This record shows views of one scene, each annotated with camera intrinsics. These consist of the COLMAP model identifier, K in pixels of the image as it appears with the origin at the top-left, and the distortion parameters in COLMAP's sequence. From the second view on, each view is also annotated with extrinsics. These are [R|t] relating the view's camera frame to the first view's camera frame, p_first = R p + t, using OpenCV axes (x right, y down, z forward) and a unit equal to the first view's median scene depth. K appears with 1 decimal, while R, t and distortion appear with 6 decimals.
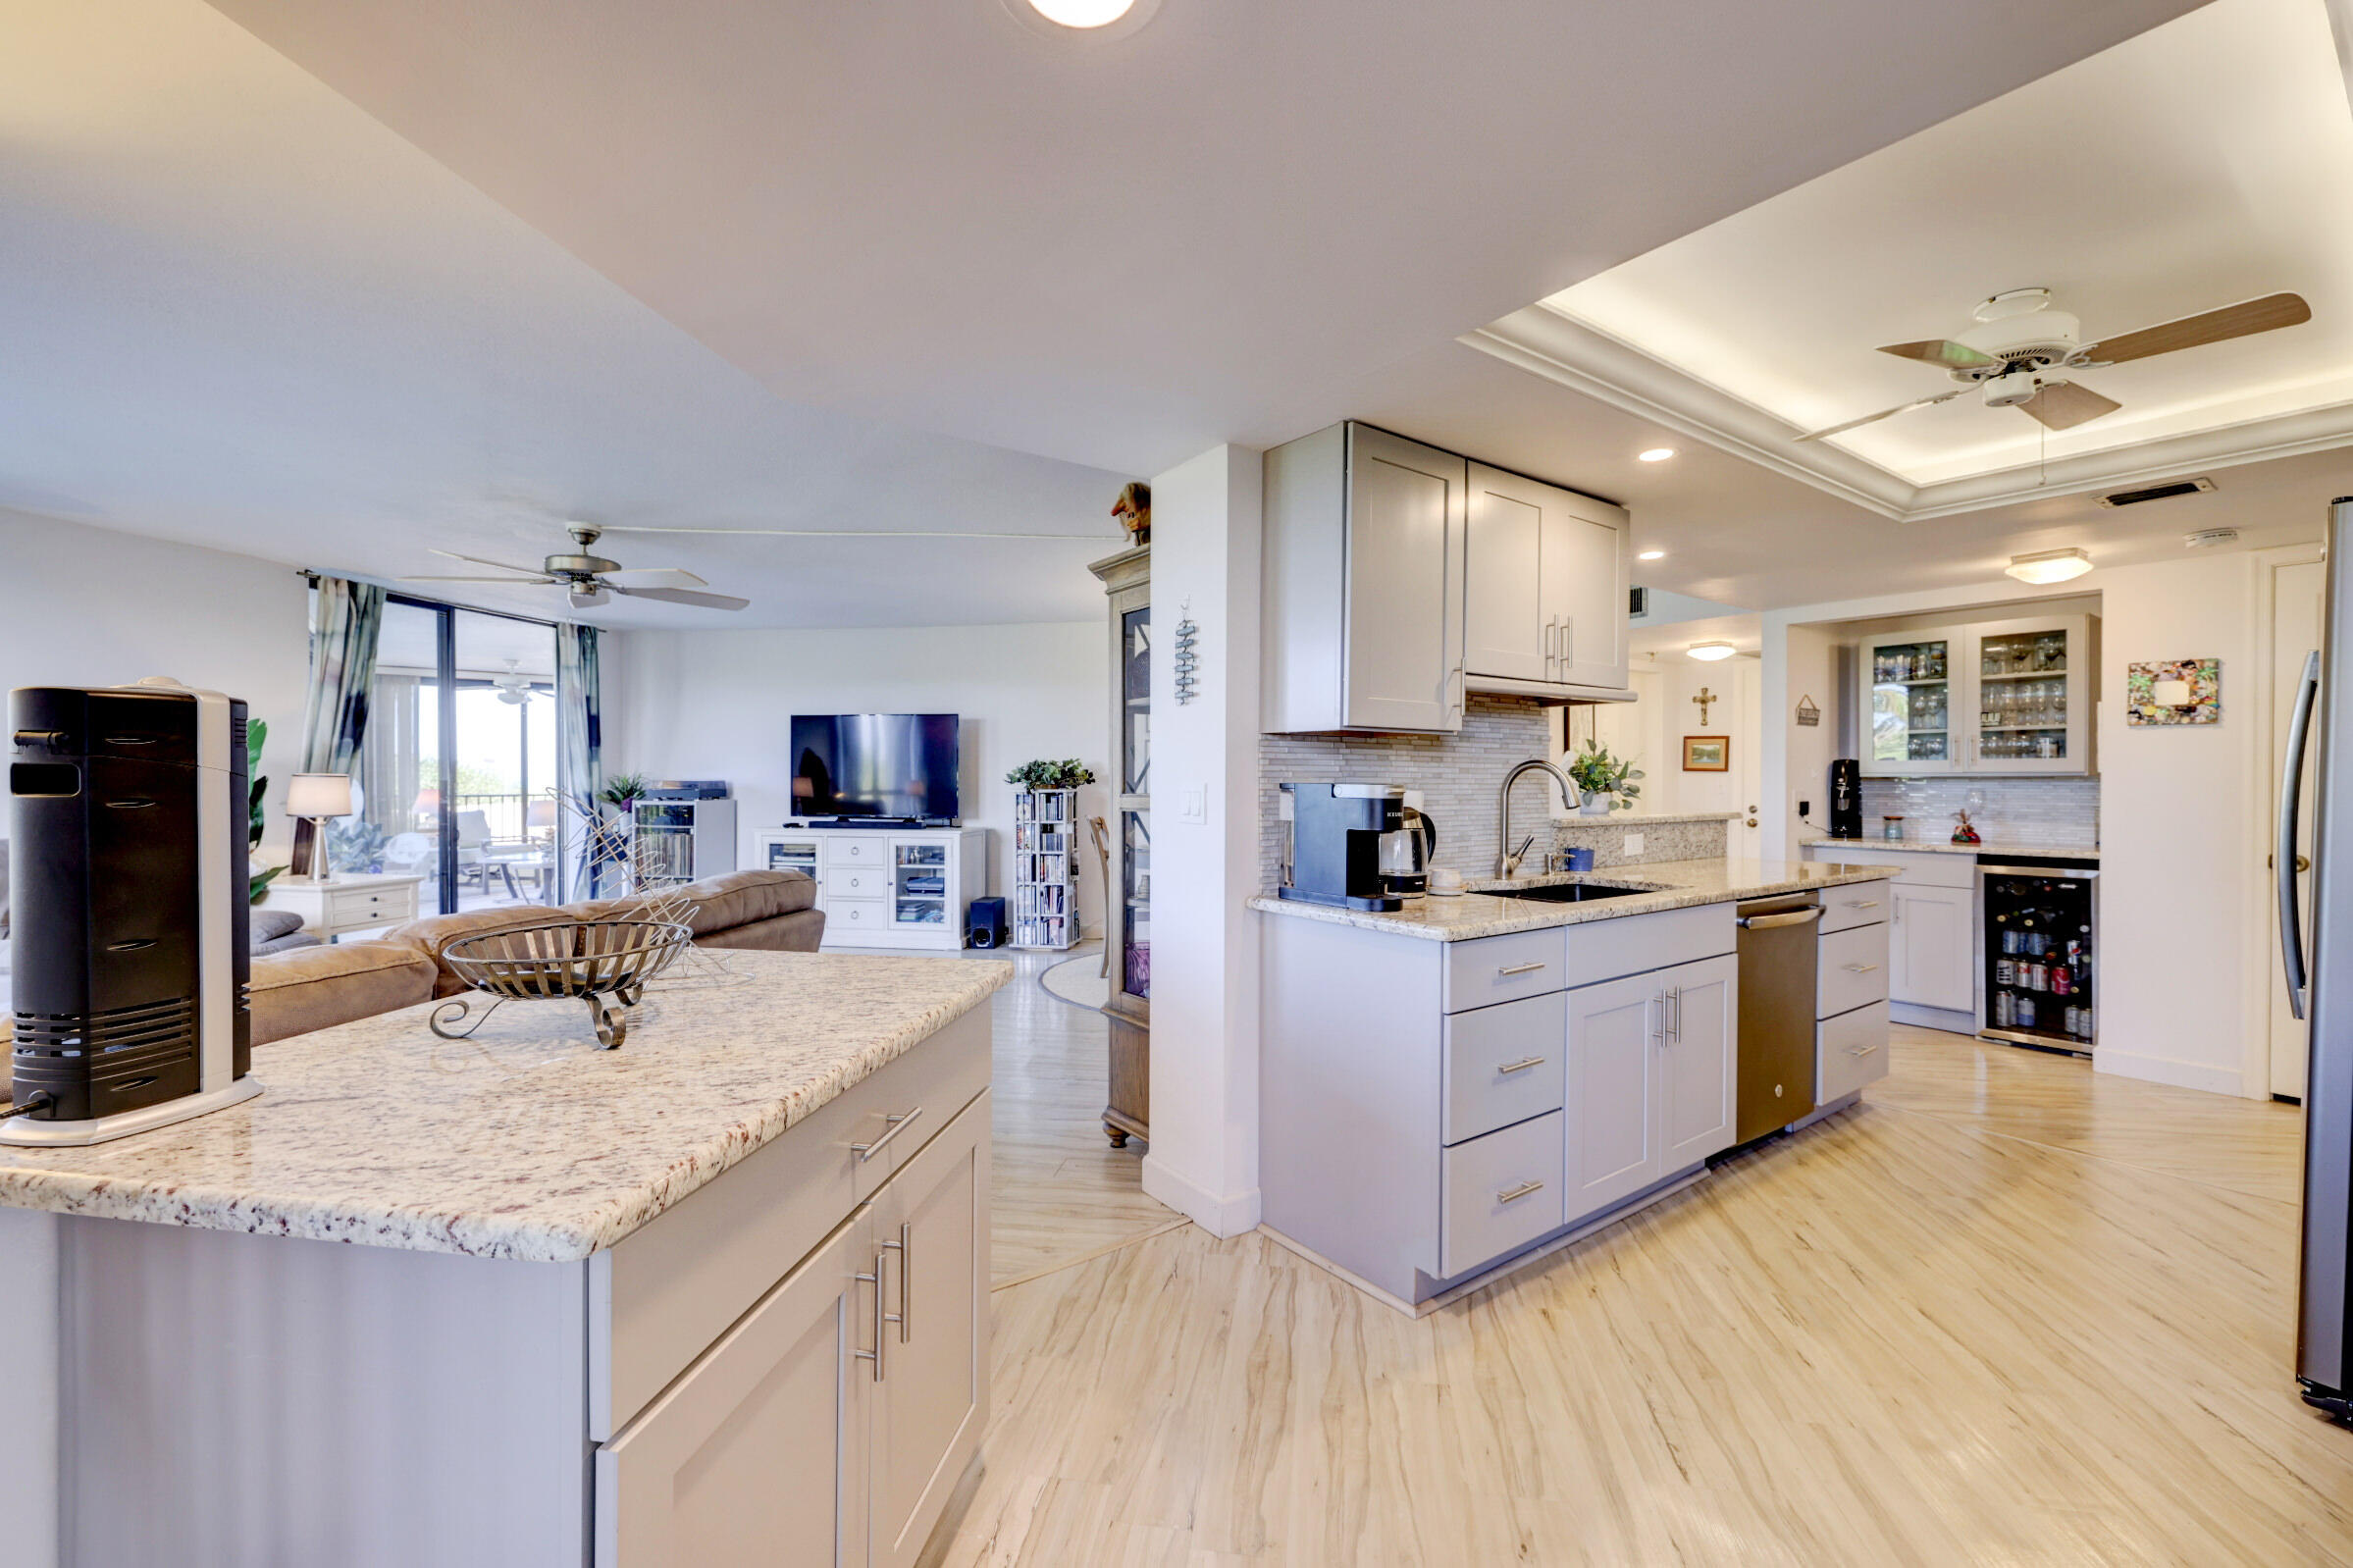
lens RADIAL K [[977.4, 0, 1173.8], [0, 977.4, 778.9], [0, 0, 1]] dist [-0.002787, 0.000226]
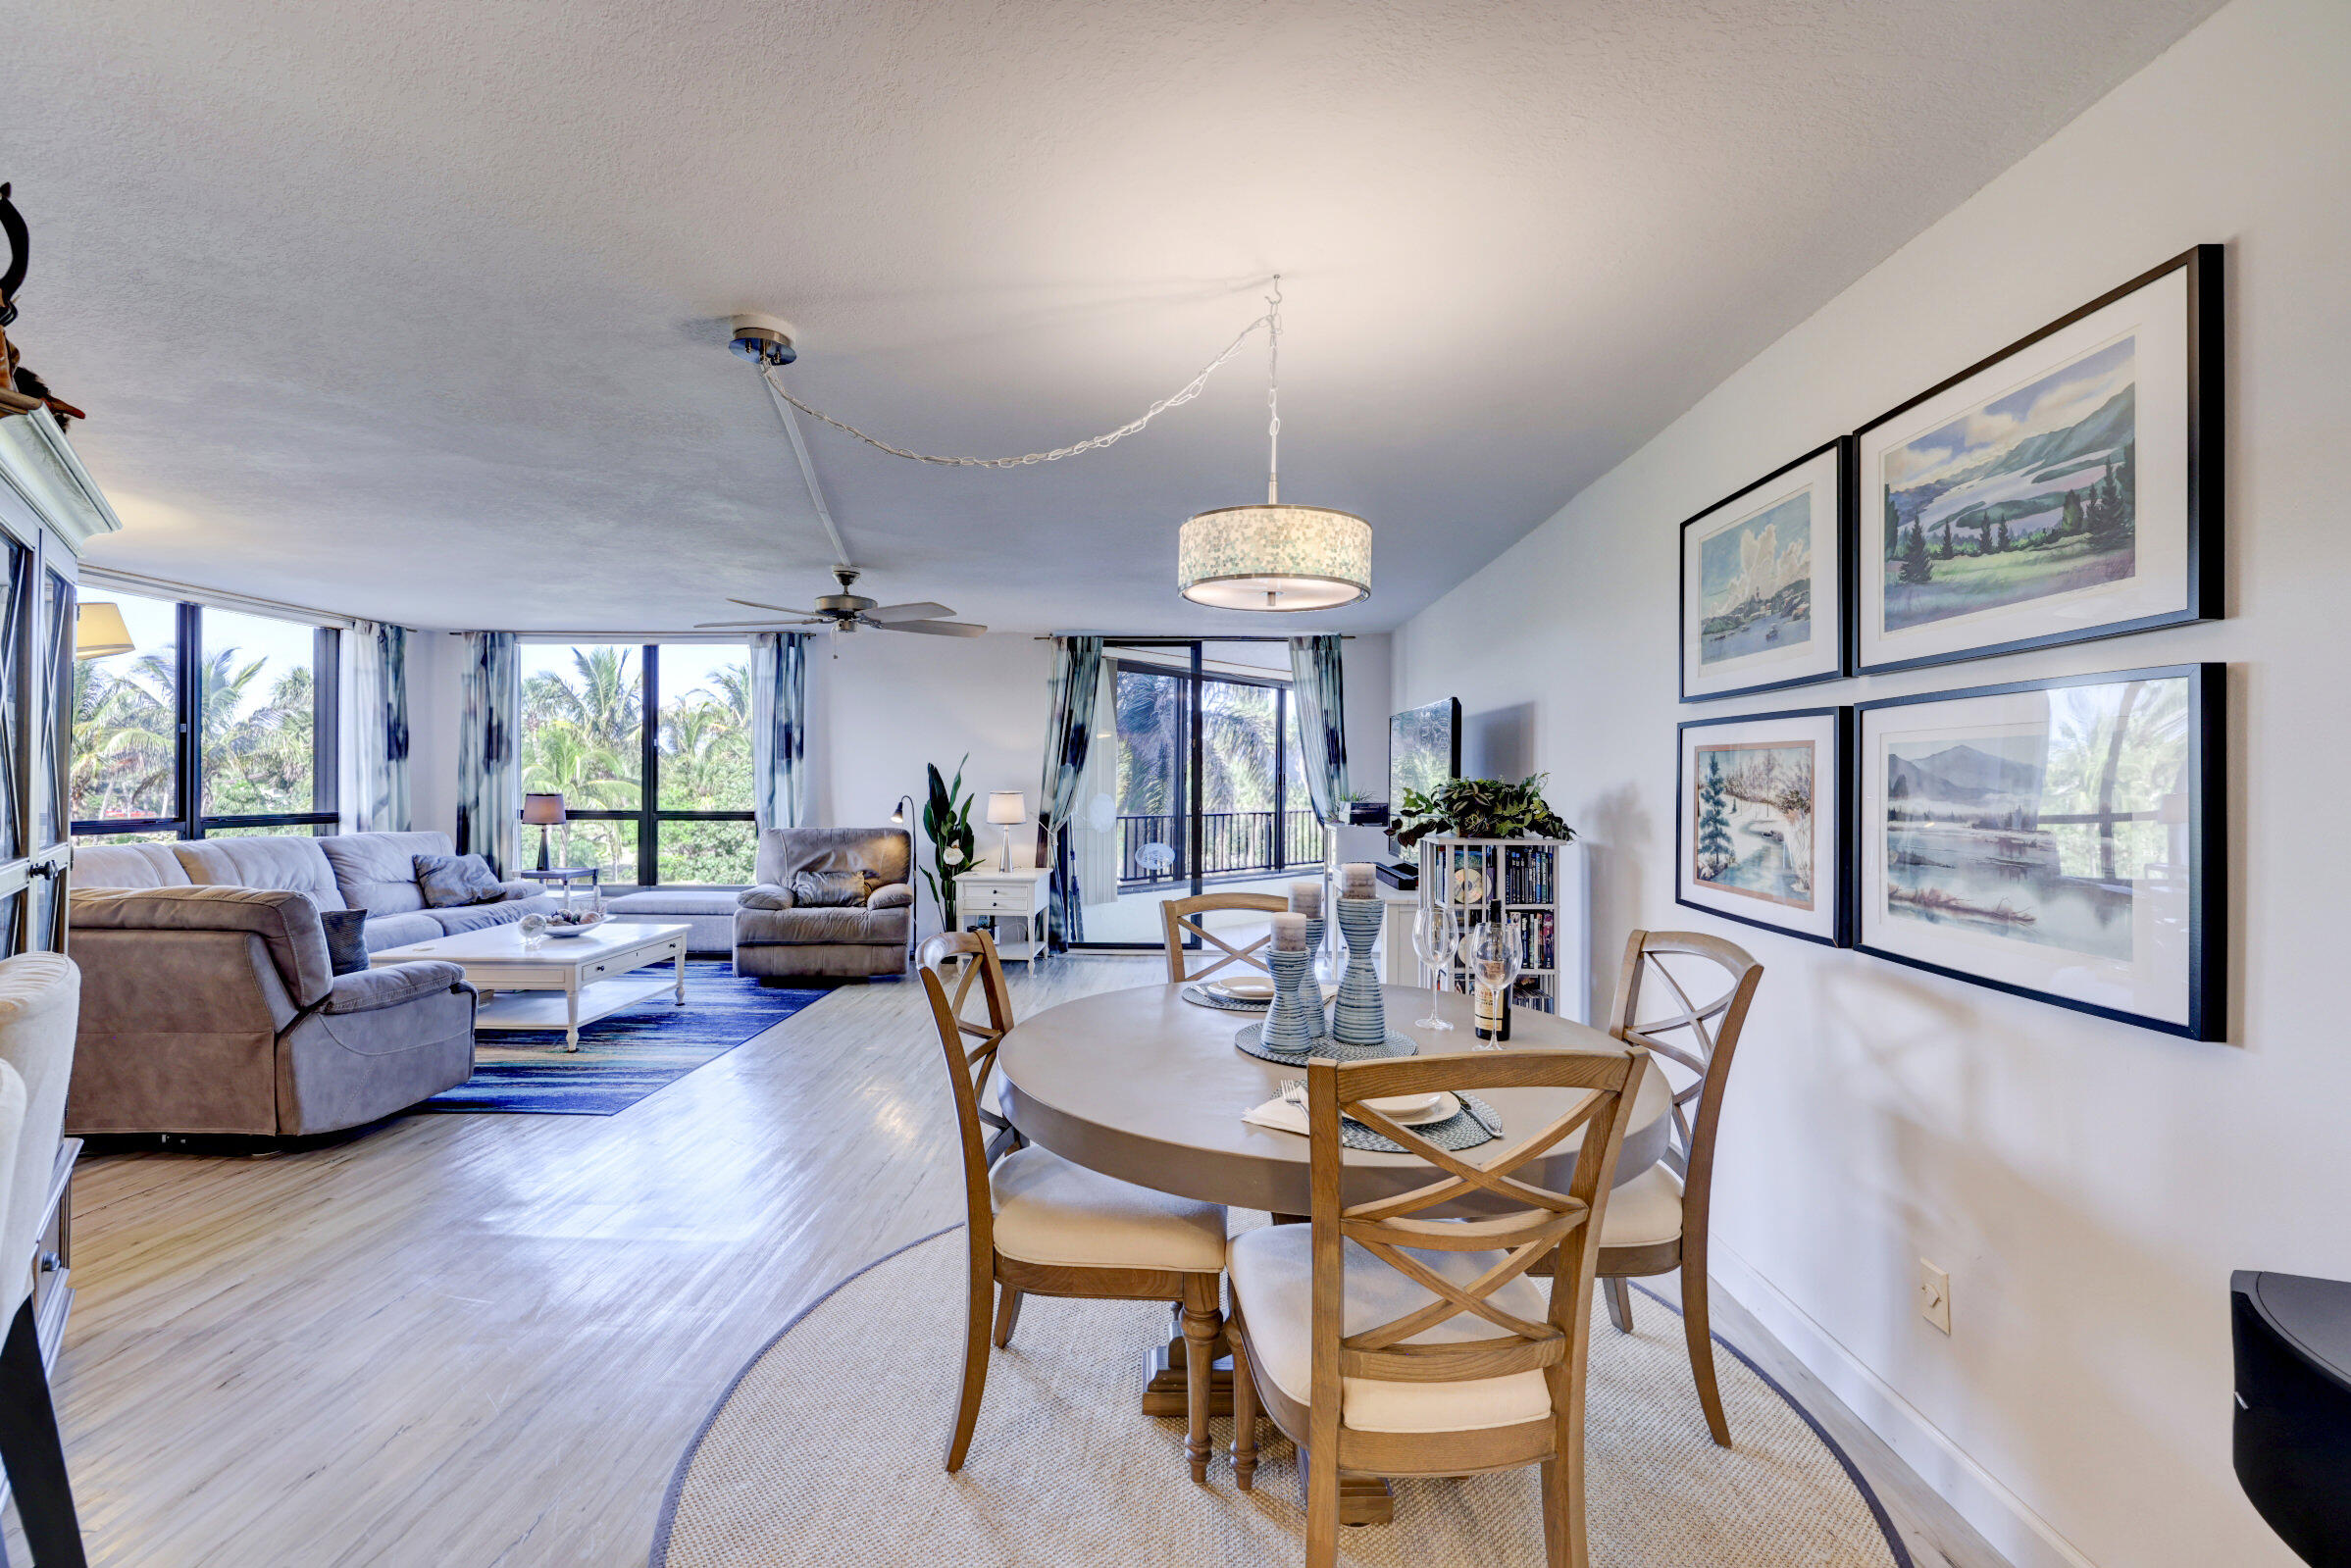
lens RADIAL K [[978.5, 0, 1176.7], [0, 978.5, 774.9], [0, 0, 1]] dist [-0.000700, 0.000079]
pose [[0.137115, -0.004087, -0.990547, 0.350245], [-0.009691, 0.999938, -0.005467, -0.016709], [0.990508, 0.010349, 0.137067, 0.802380]]
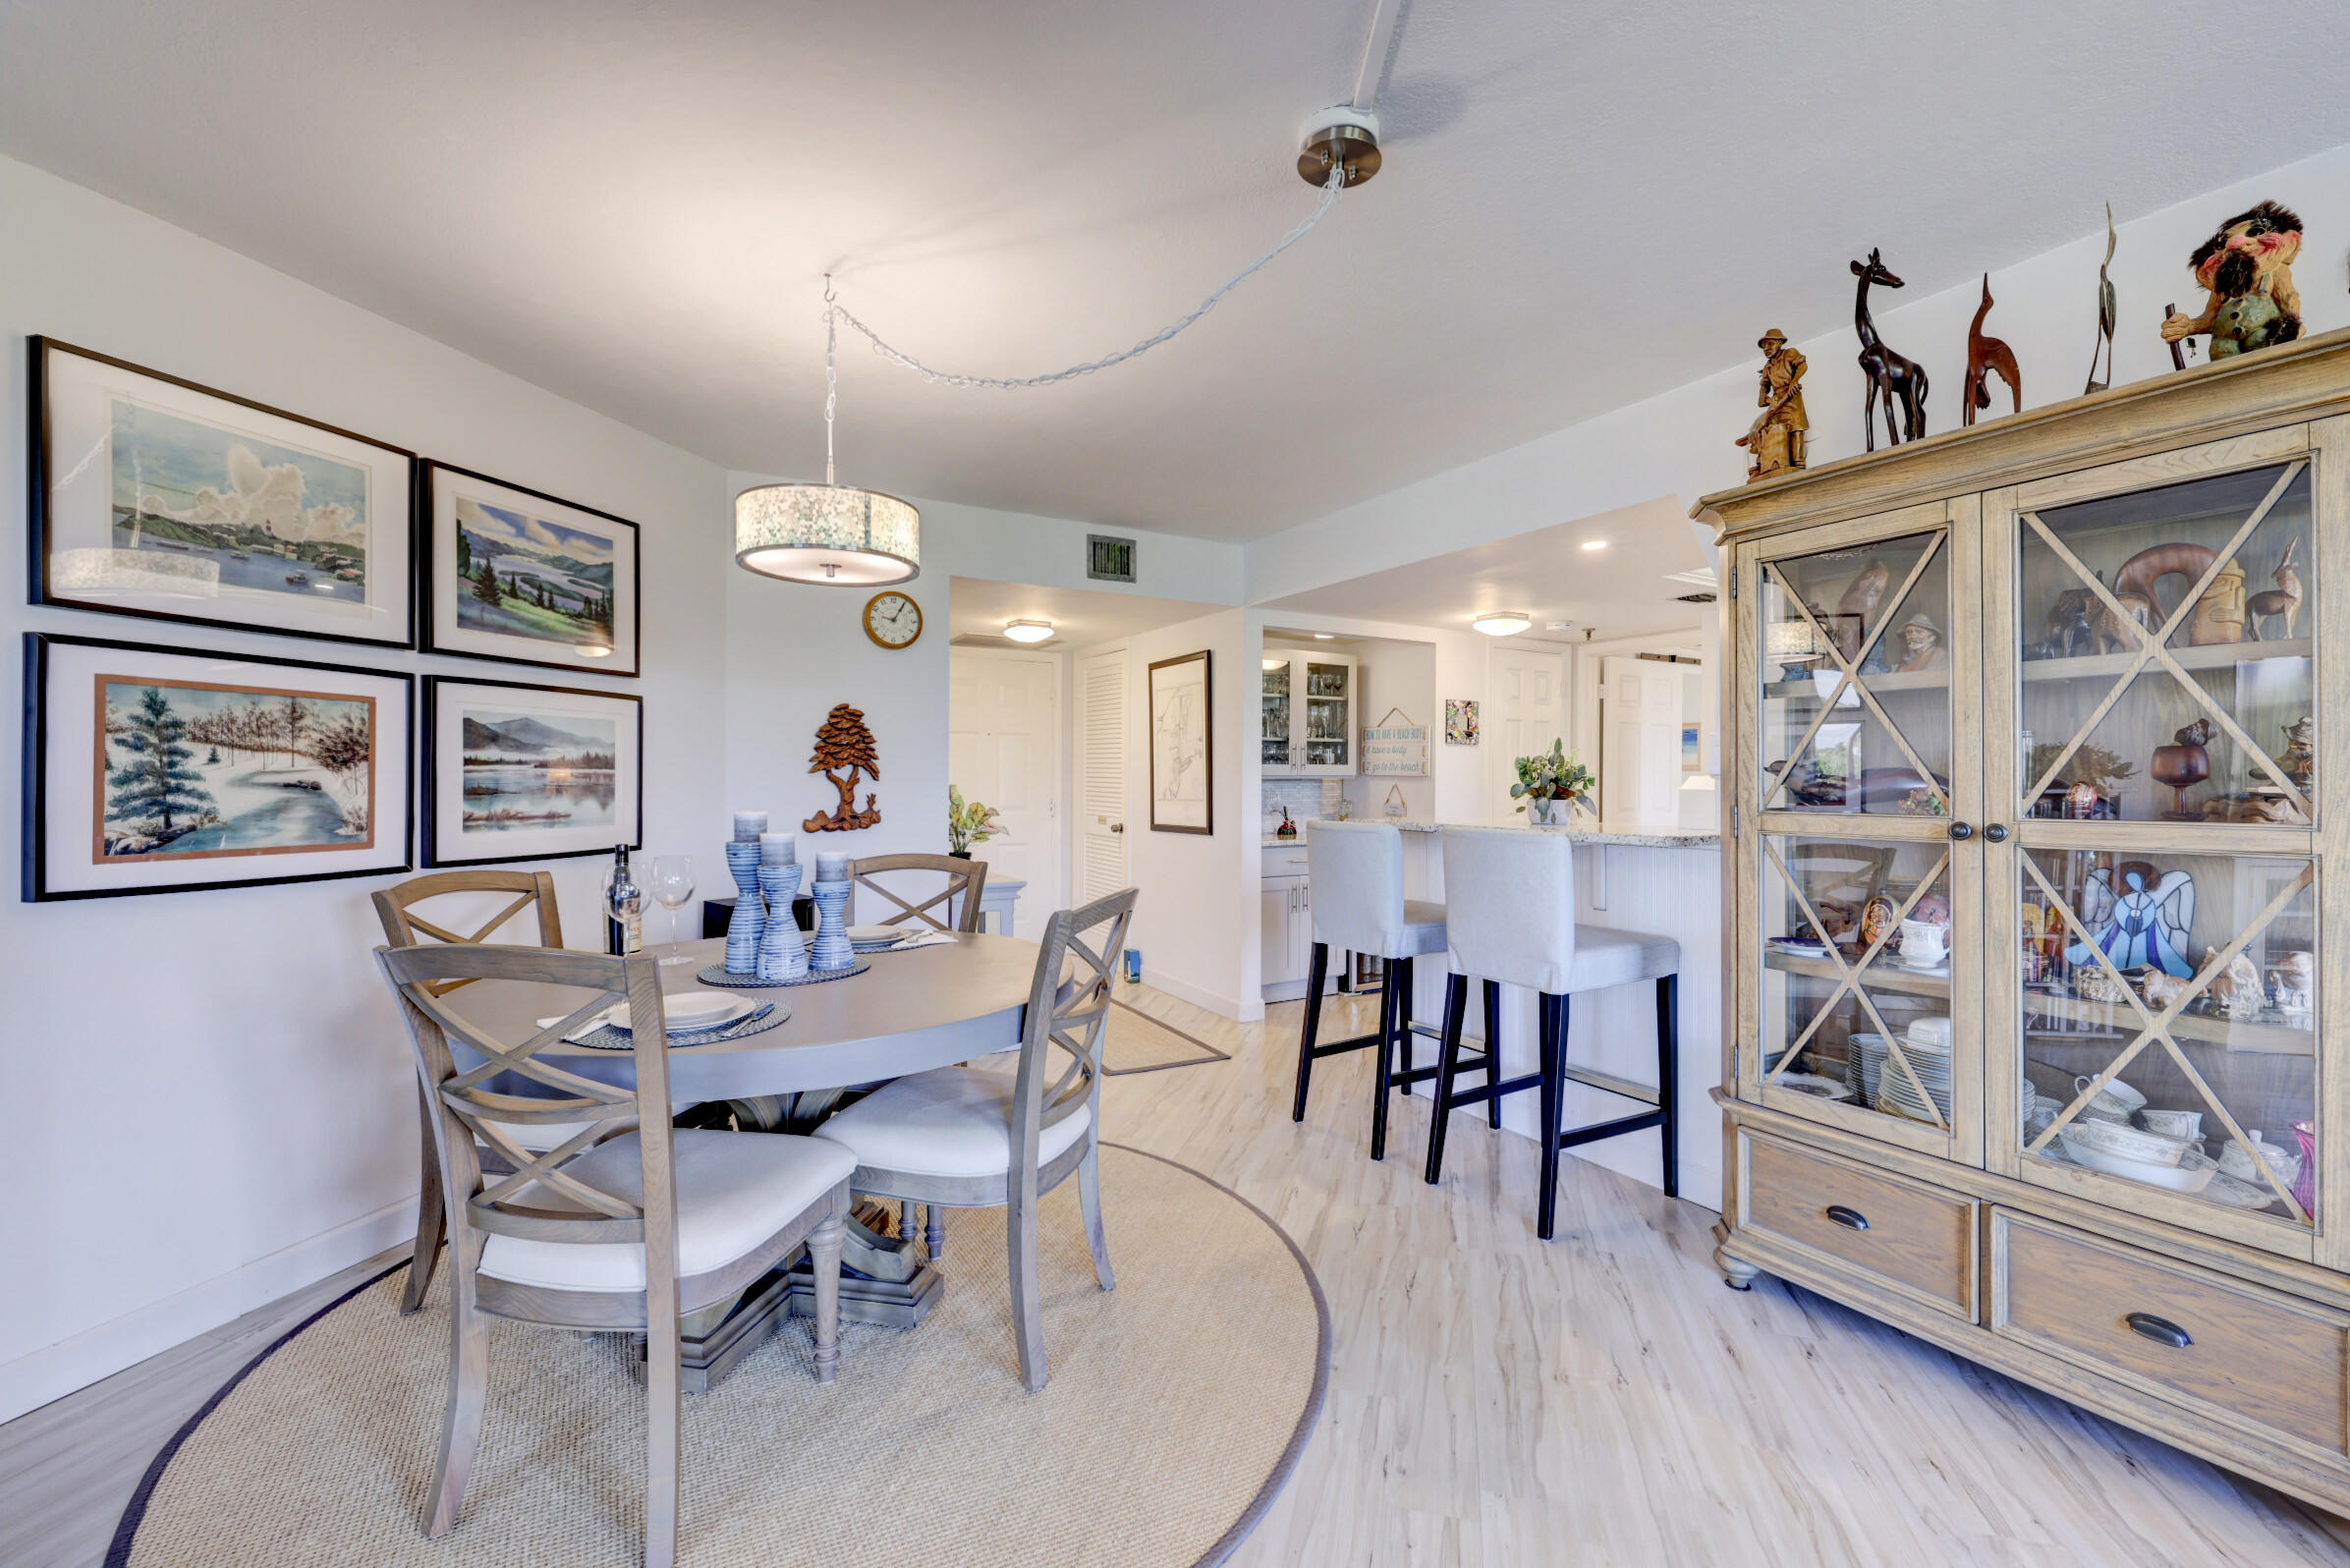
lens RADIAL K [[976.3, 0, 1178.8], [0, 976.3, 781.9], [0, 0, 1]] dist [-0.001055, 0.000042]
pose [[0.099773, -0.004532, 0.995000, -0.266171], [-0.002435, 0.999986, 0.004799, -0.002922], [-0.995007, -0.002901, 0.099761, 0.720606]]
